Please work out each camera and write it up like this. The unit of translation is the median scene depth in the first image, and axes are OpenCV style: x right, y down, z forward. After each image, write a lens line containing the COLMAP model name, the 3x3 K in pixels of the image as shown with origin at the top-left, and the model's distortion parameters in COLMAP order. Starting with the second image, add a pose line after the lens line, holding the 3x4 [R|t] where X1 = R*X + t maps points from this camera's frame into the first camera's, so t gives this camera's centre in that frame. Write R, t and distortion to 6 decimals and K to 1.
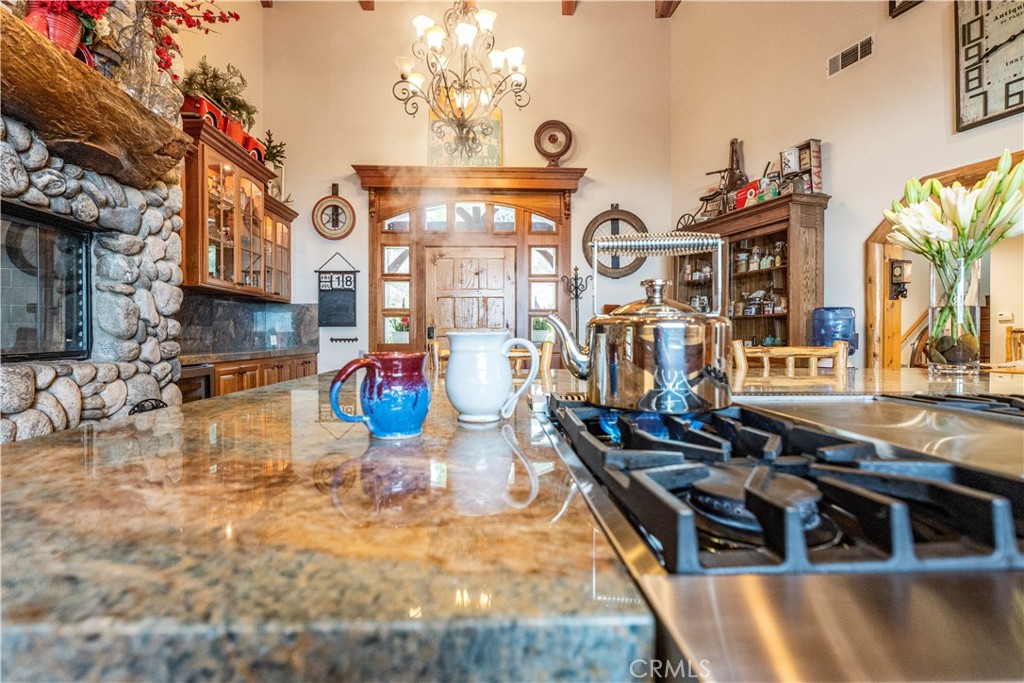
lens RADIAL K [[472.8, 0, 501.7], [0, 472.8, 339.8], [0, 0, 1]] dist [0.001169, -0.005092]
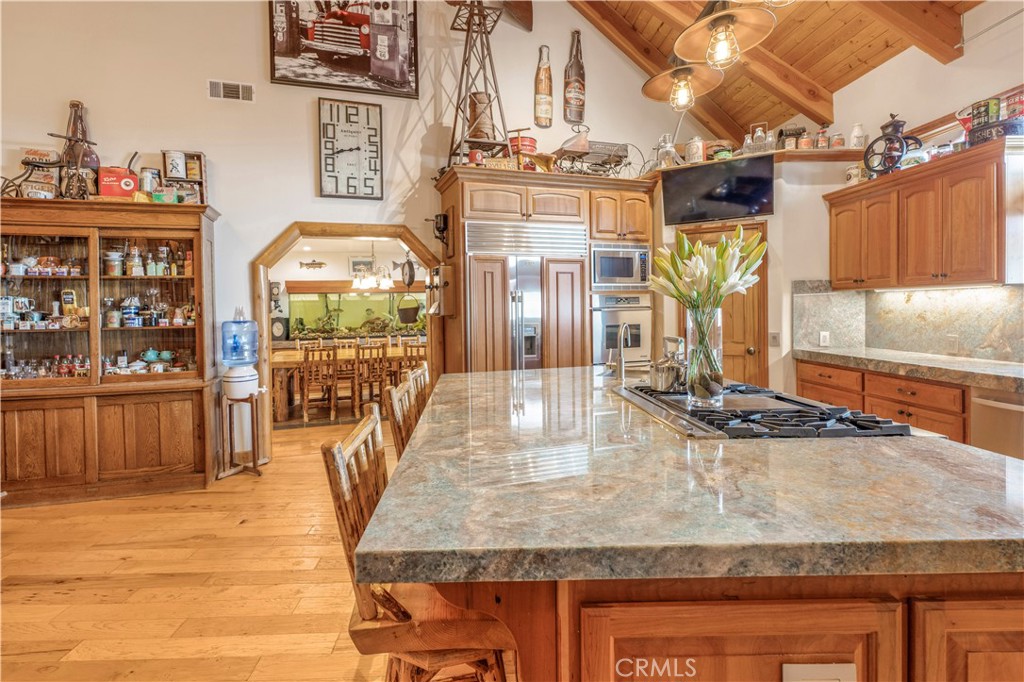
lens RADIAL K [[472.8, 0, 502.6], [0, 472.8, 316.3], [0, 0, 1]] dist [0.001169, -0.005092]
pose [[0.017316, -0.014467, 0.999745, -0.352011], [0.026962, 0.999538, 0.013997, -0.072740], [-0.999486, 0.026713, 0.017698, 0.353953]]
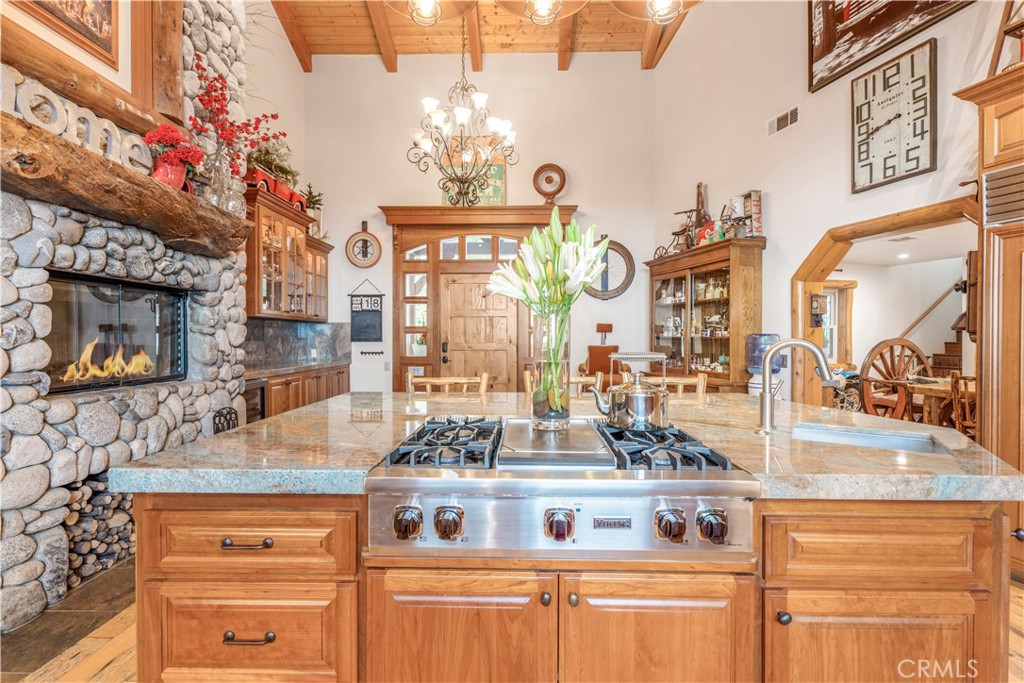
lens RADIAL K [[472.8, 0, 512.7], [0, 472.8, 342.4], [0, 0, 1]] dist [0.001169, -0.005092]
pose [[0.998282, 0.000966, -0.058587, 0.124651], [-0.000664, 0.999986, 0.005183, -0.048082], [0.058592, -0.005135, 0.998269, -0.228584]]
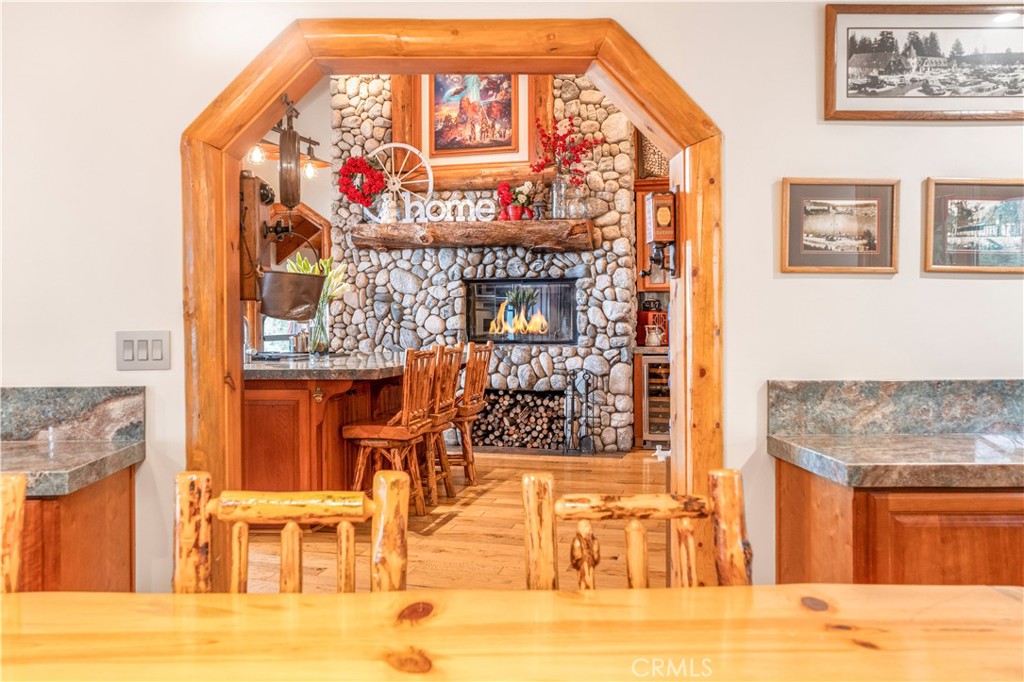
lens RADIAL K [[863.2, 0, 454.4], [0, 863.2, 312.7], [0, 0, 1]] dist [-0.013574, 0.006533]
pose [[-0.328779, -0.002771, -0.944403, 1.547903], [-0.001957, 0.999996, -0.002253, -0.048753], [0.944405, 0.001107, -0.328783, 0.989832]]
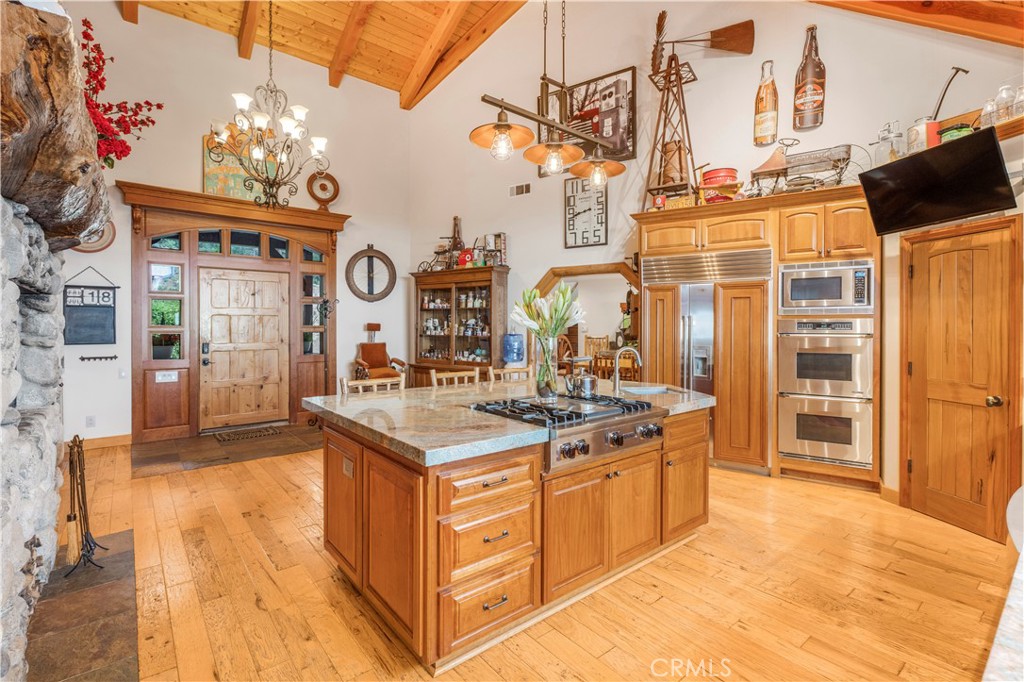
lens RADIAL K [[472.8, 0, 496.7], [0, 472.8, 328.3], [0, 0, 1]] dist [0.001169, -0.005092]
pose [[0.801980, -0.003260, 0.597342, -0.376325], [0.002912, 0.999995, 0.001548, -0.086665], [-0.597344, 0.000498, 0.801985, -0.354200]]
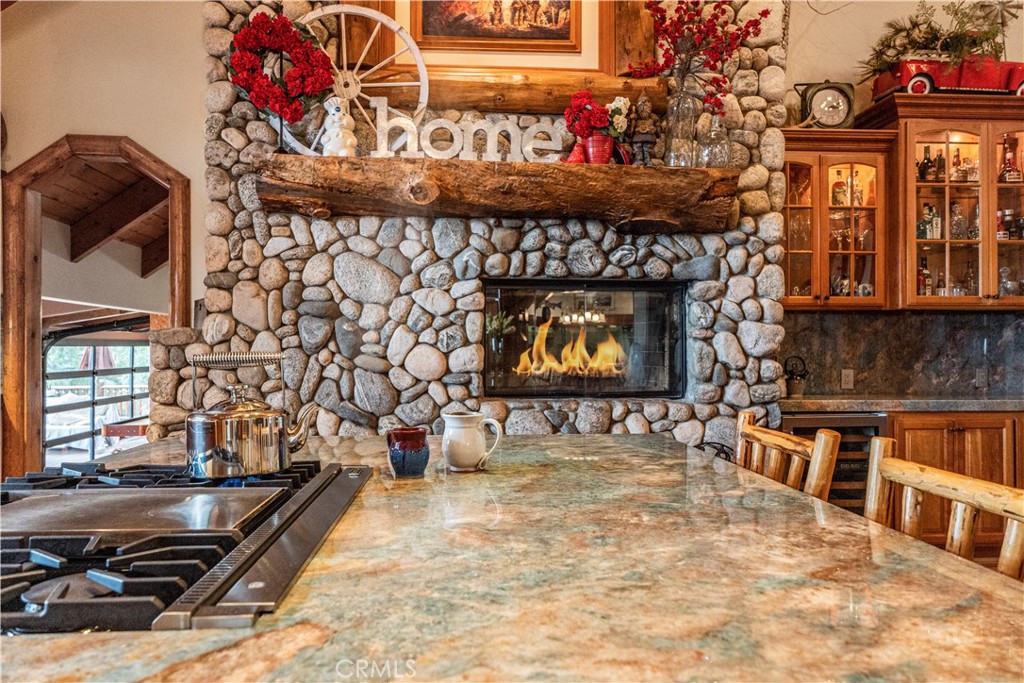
lens RADIAL K [[693.4, 0, 500.3], [0, 693.4, 345.7], [0, 0, 1]] dist [-0.016133, 0.020452]
pose [[0.024999, -0.006218, -0.999668, 0.436094], [-0.008256, 0.999945, -0.006426, -0.040966], [0.999653, 0.008414, 0.024946, 0.310776]]
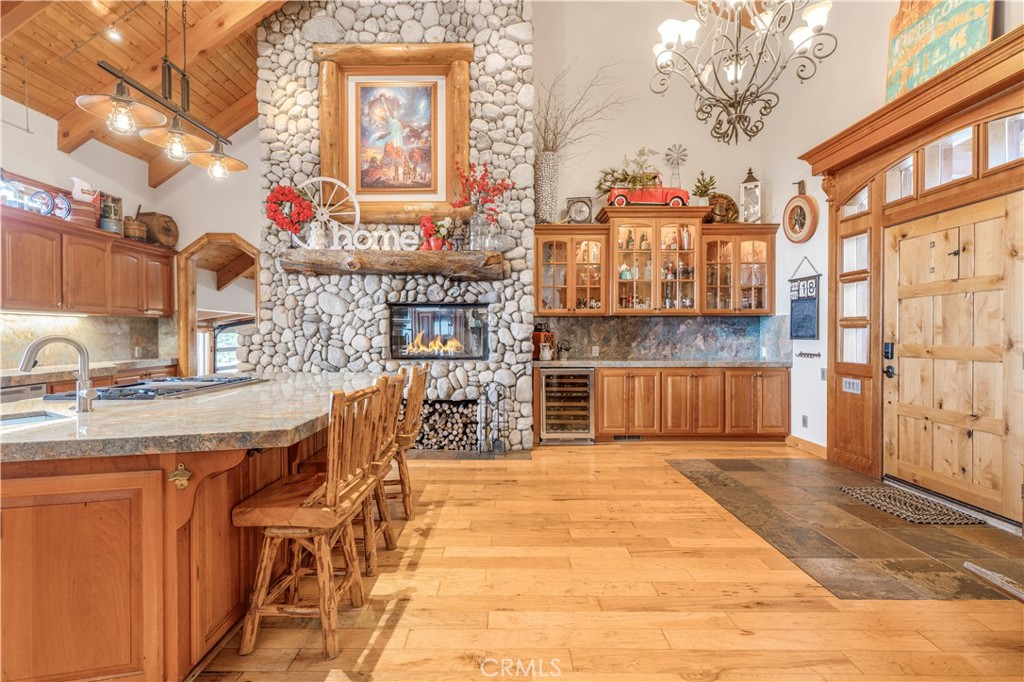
lens RADIAL K [[472.8, 0, 497.5], [0, 472.8, 336.7], [0, 0, 1]] dist [0.001169, -0.005092]
pose [[-0.052182, 0.007779, -0.998607, 0.826223], [-0.006110, 0.999948, 0.008109, -0.054606], [0.998619, 0.006524, -0.052132, 0.684426]]
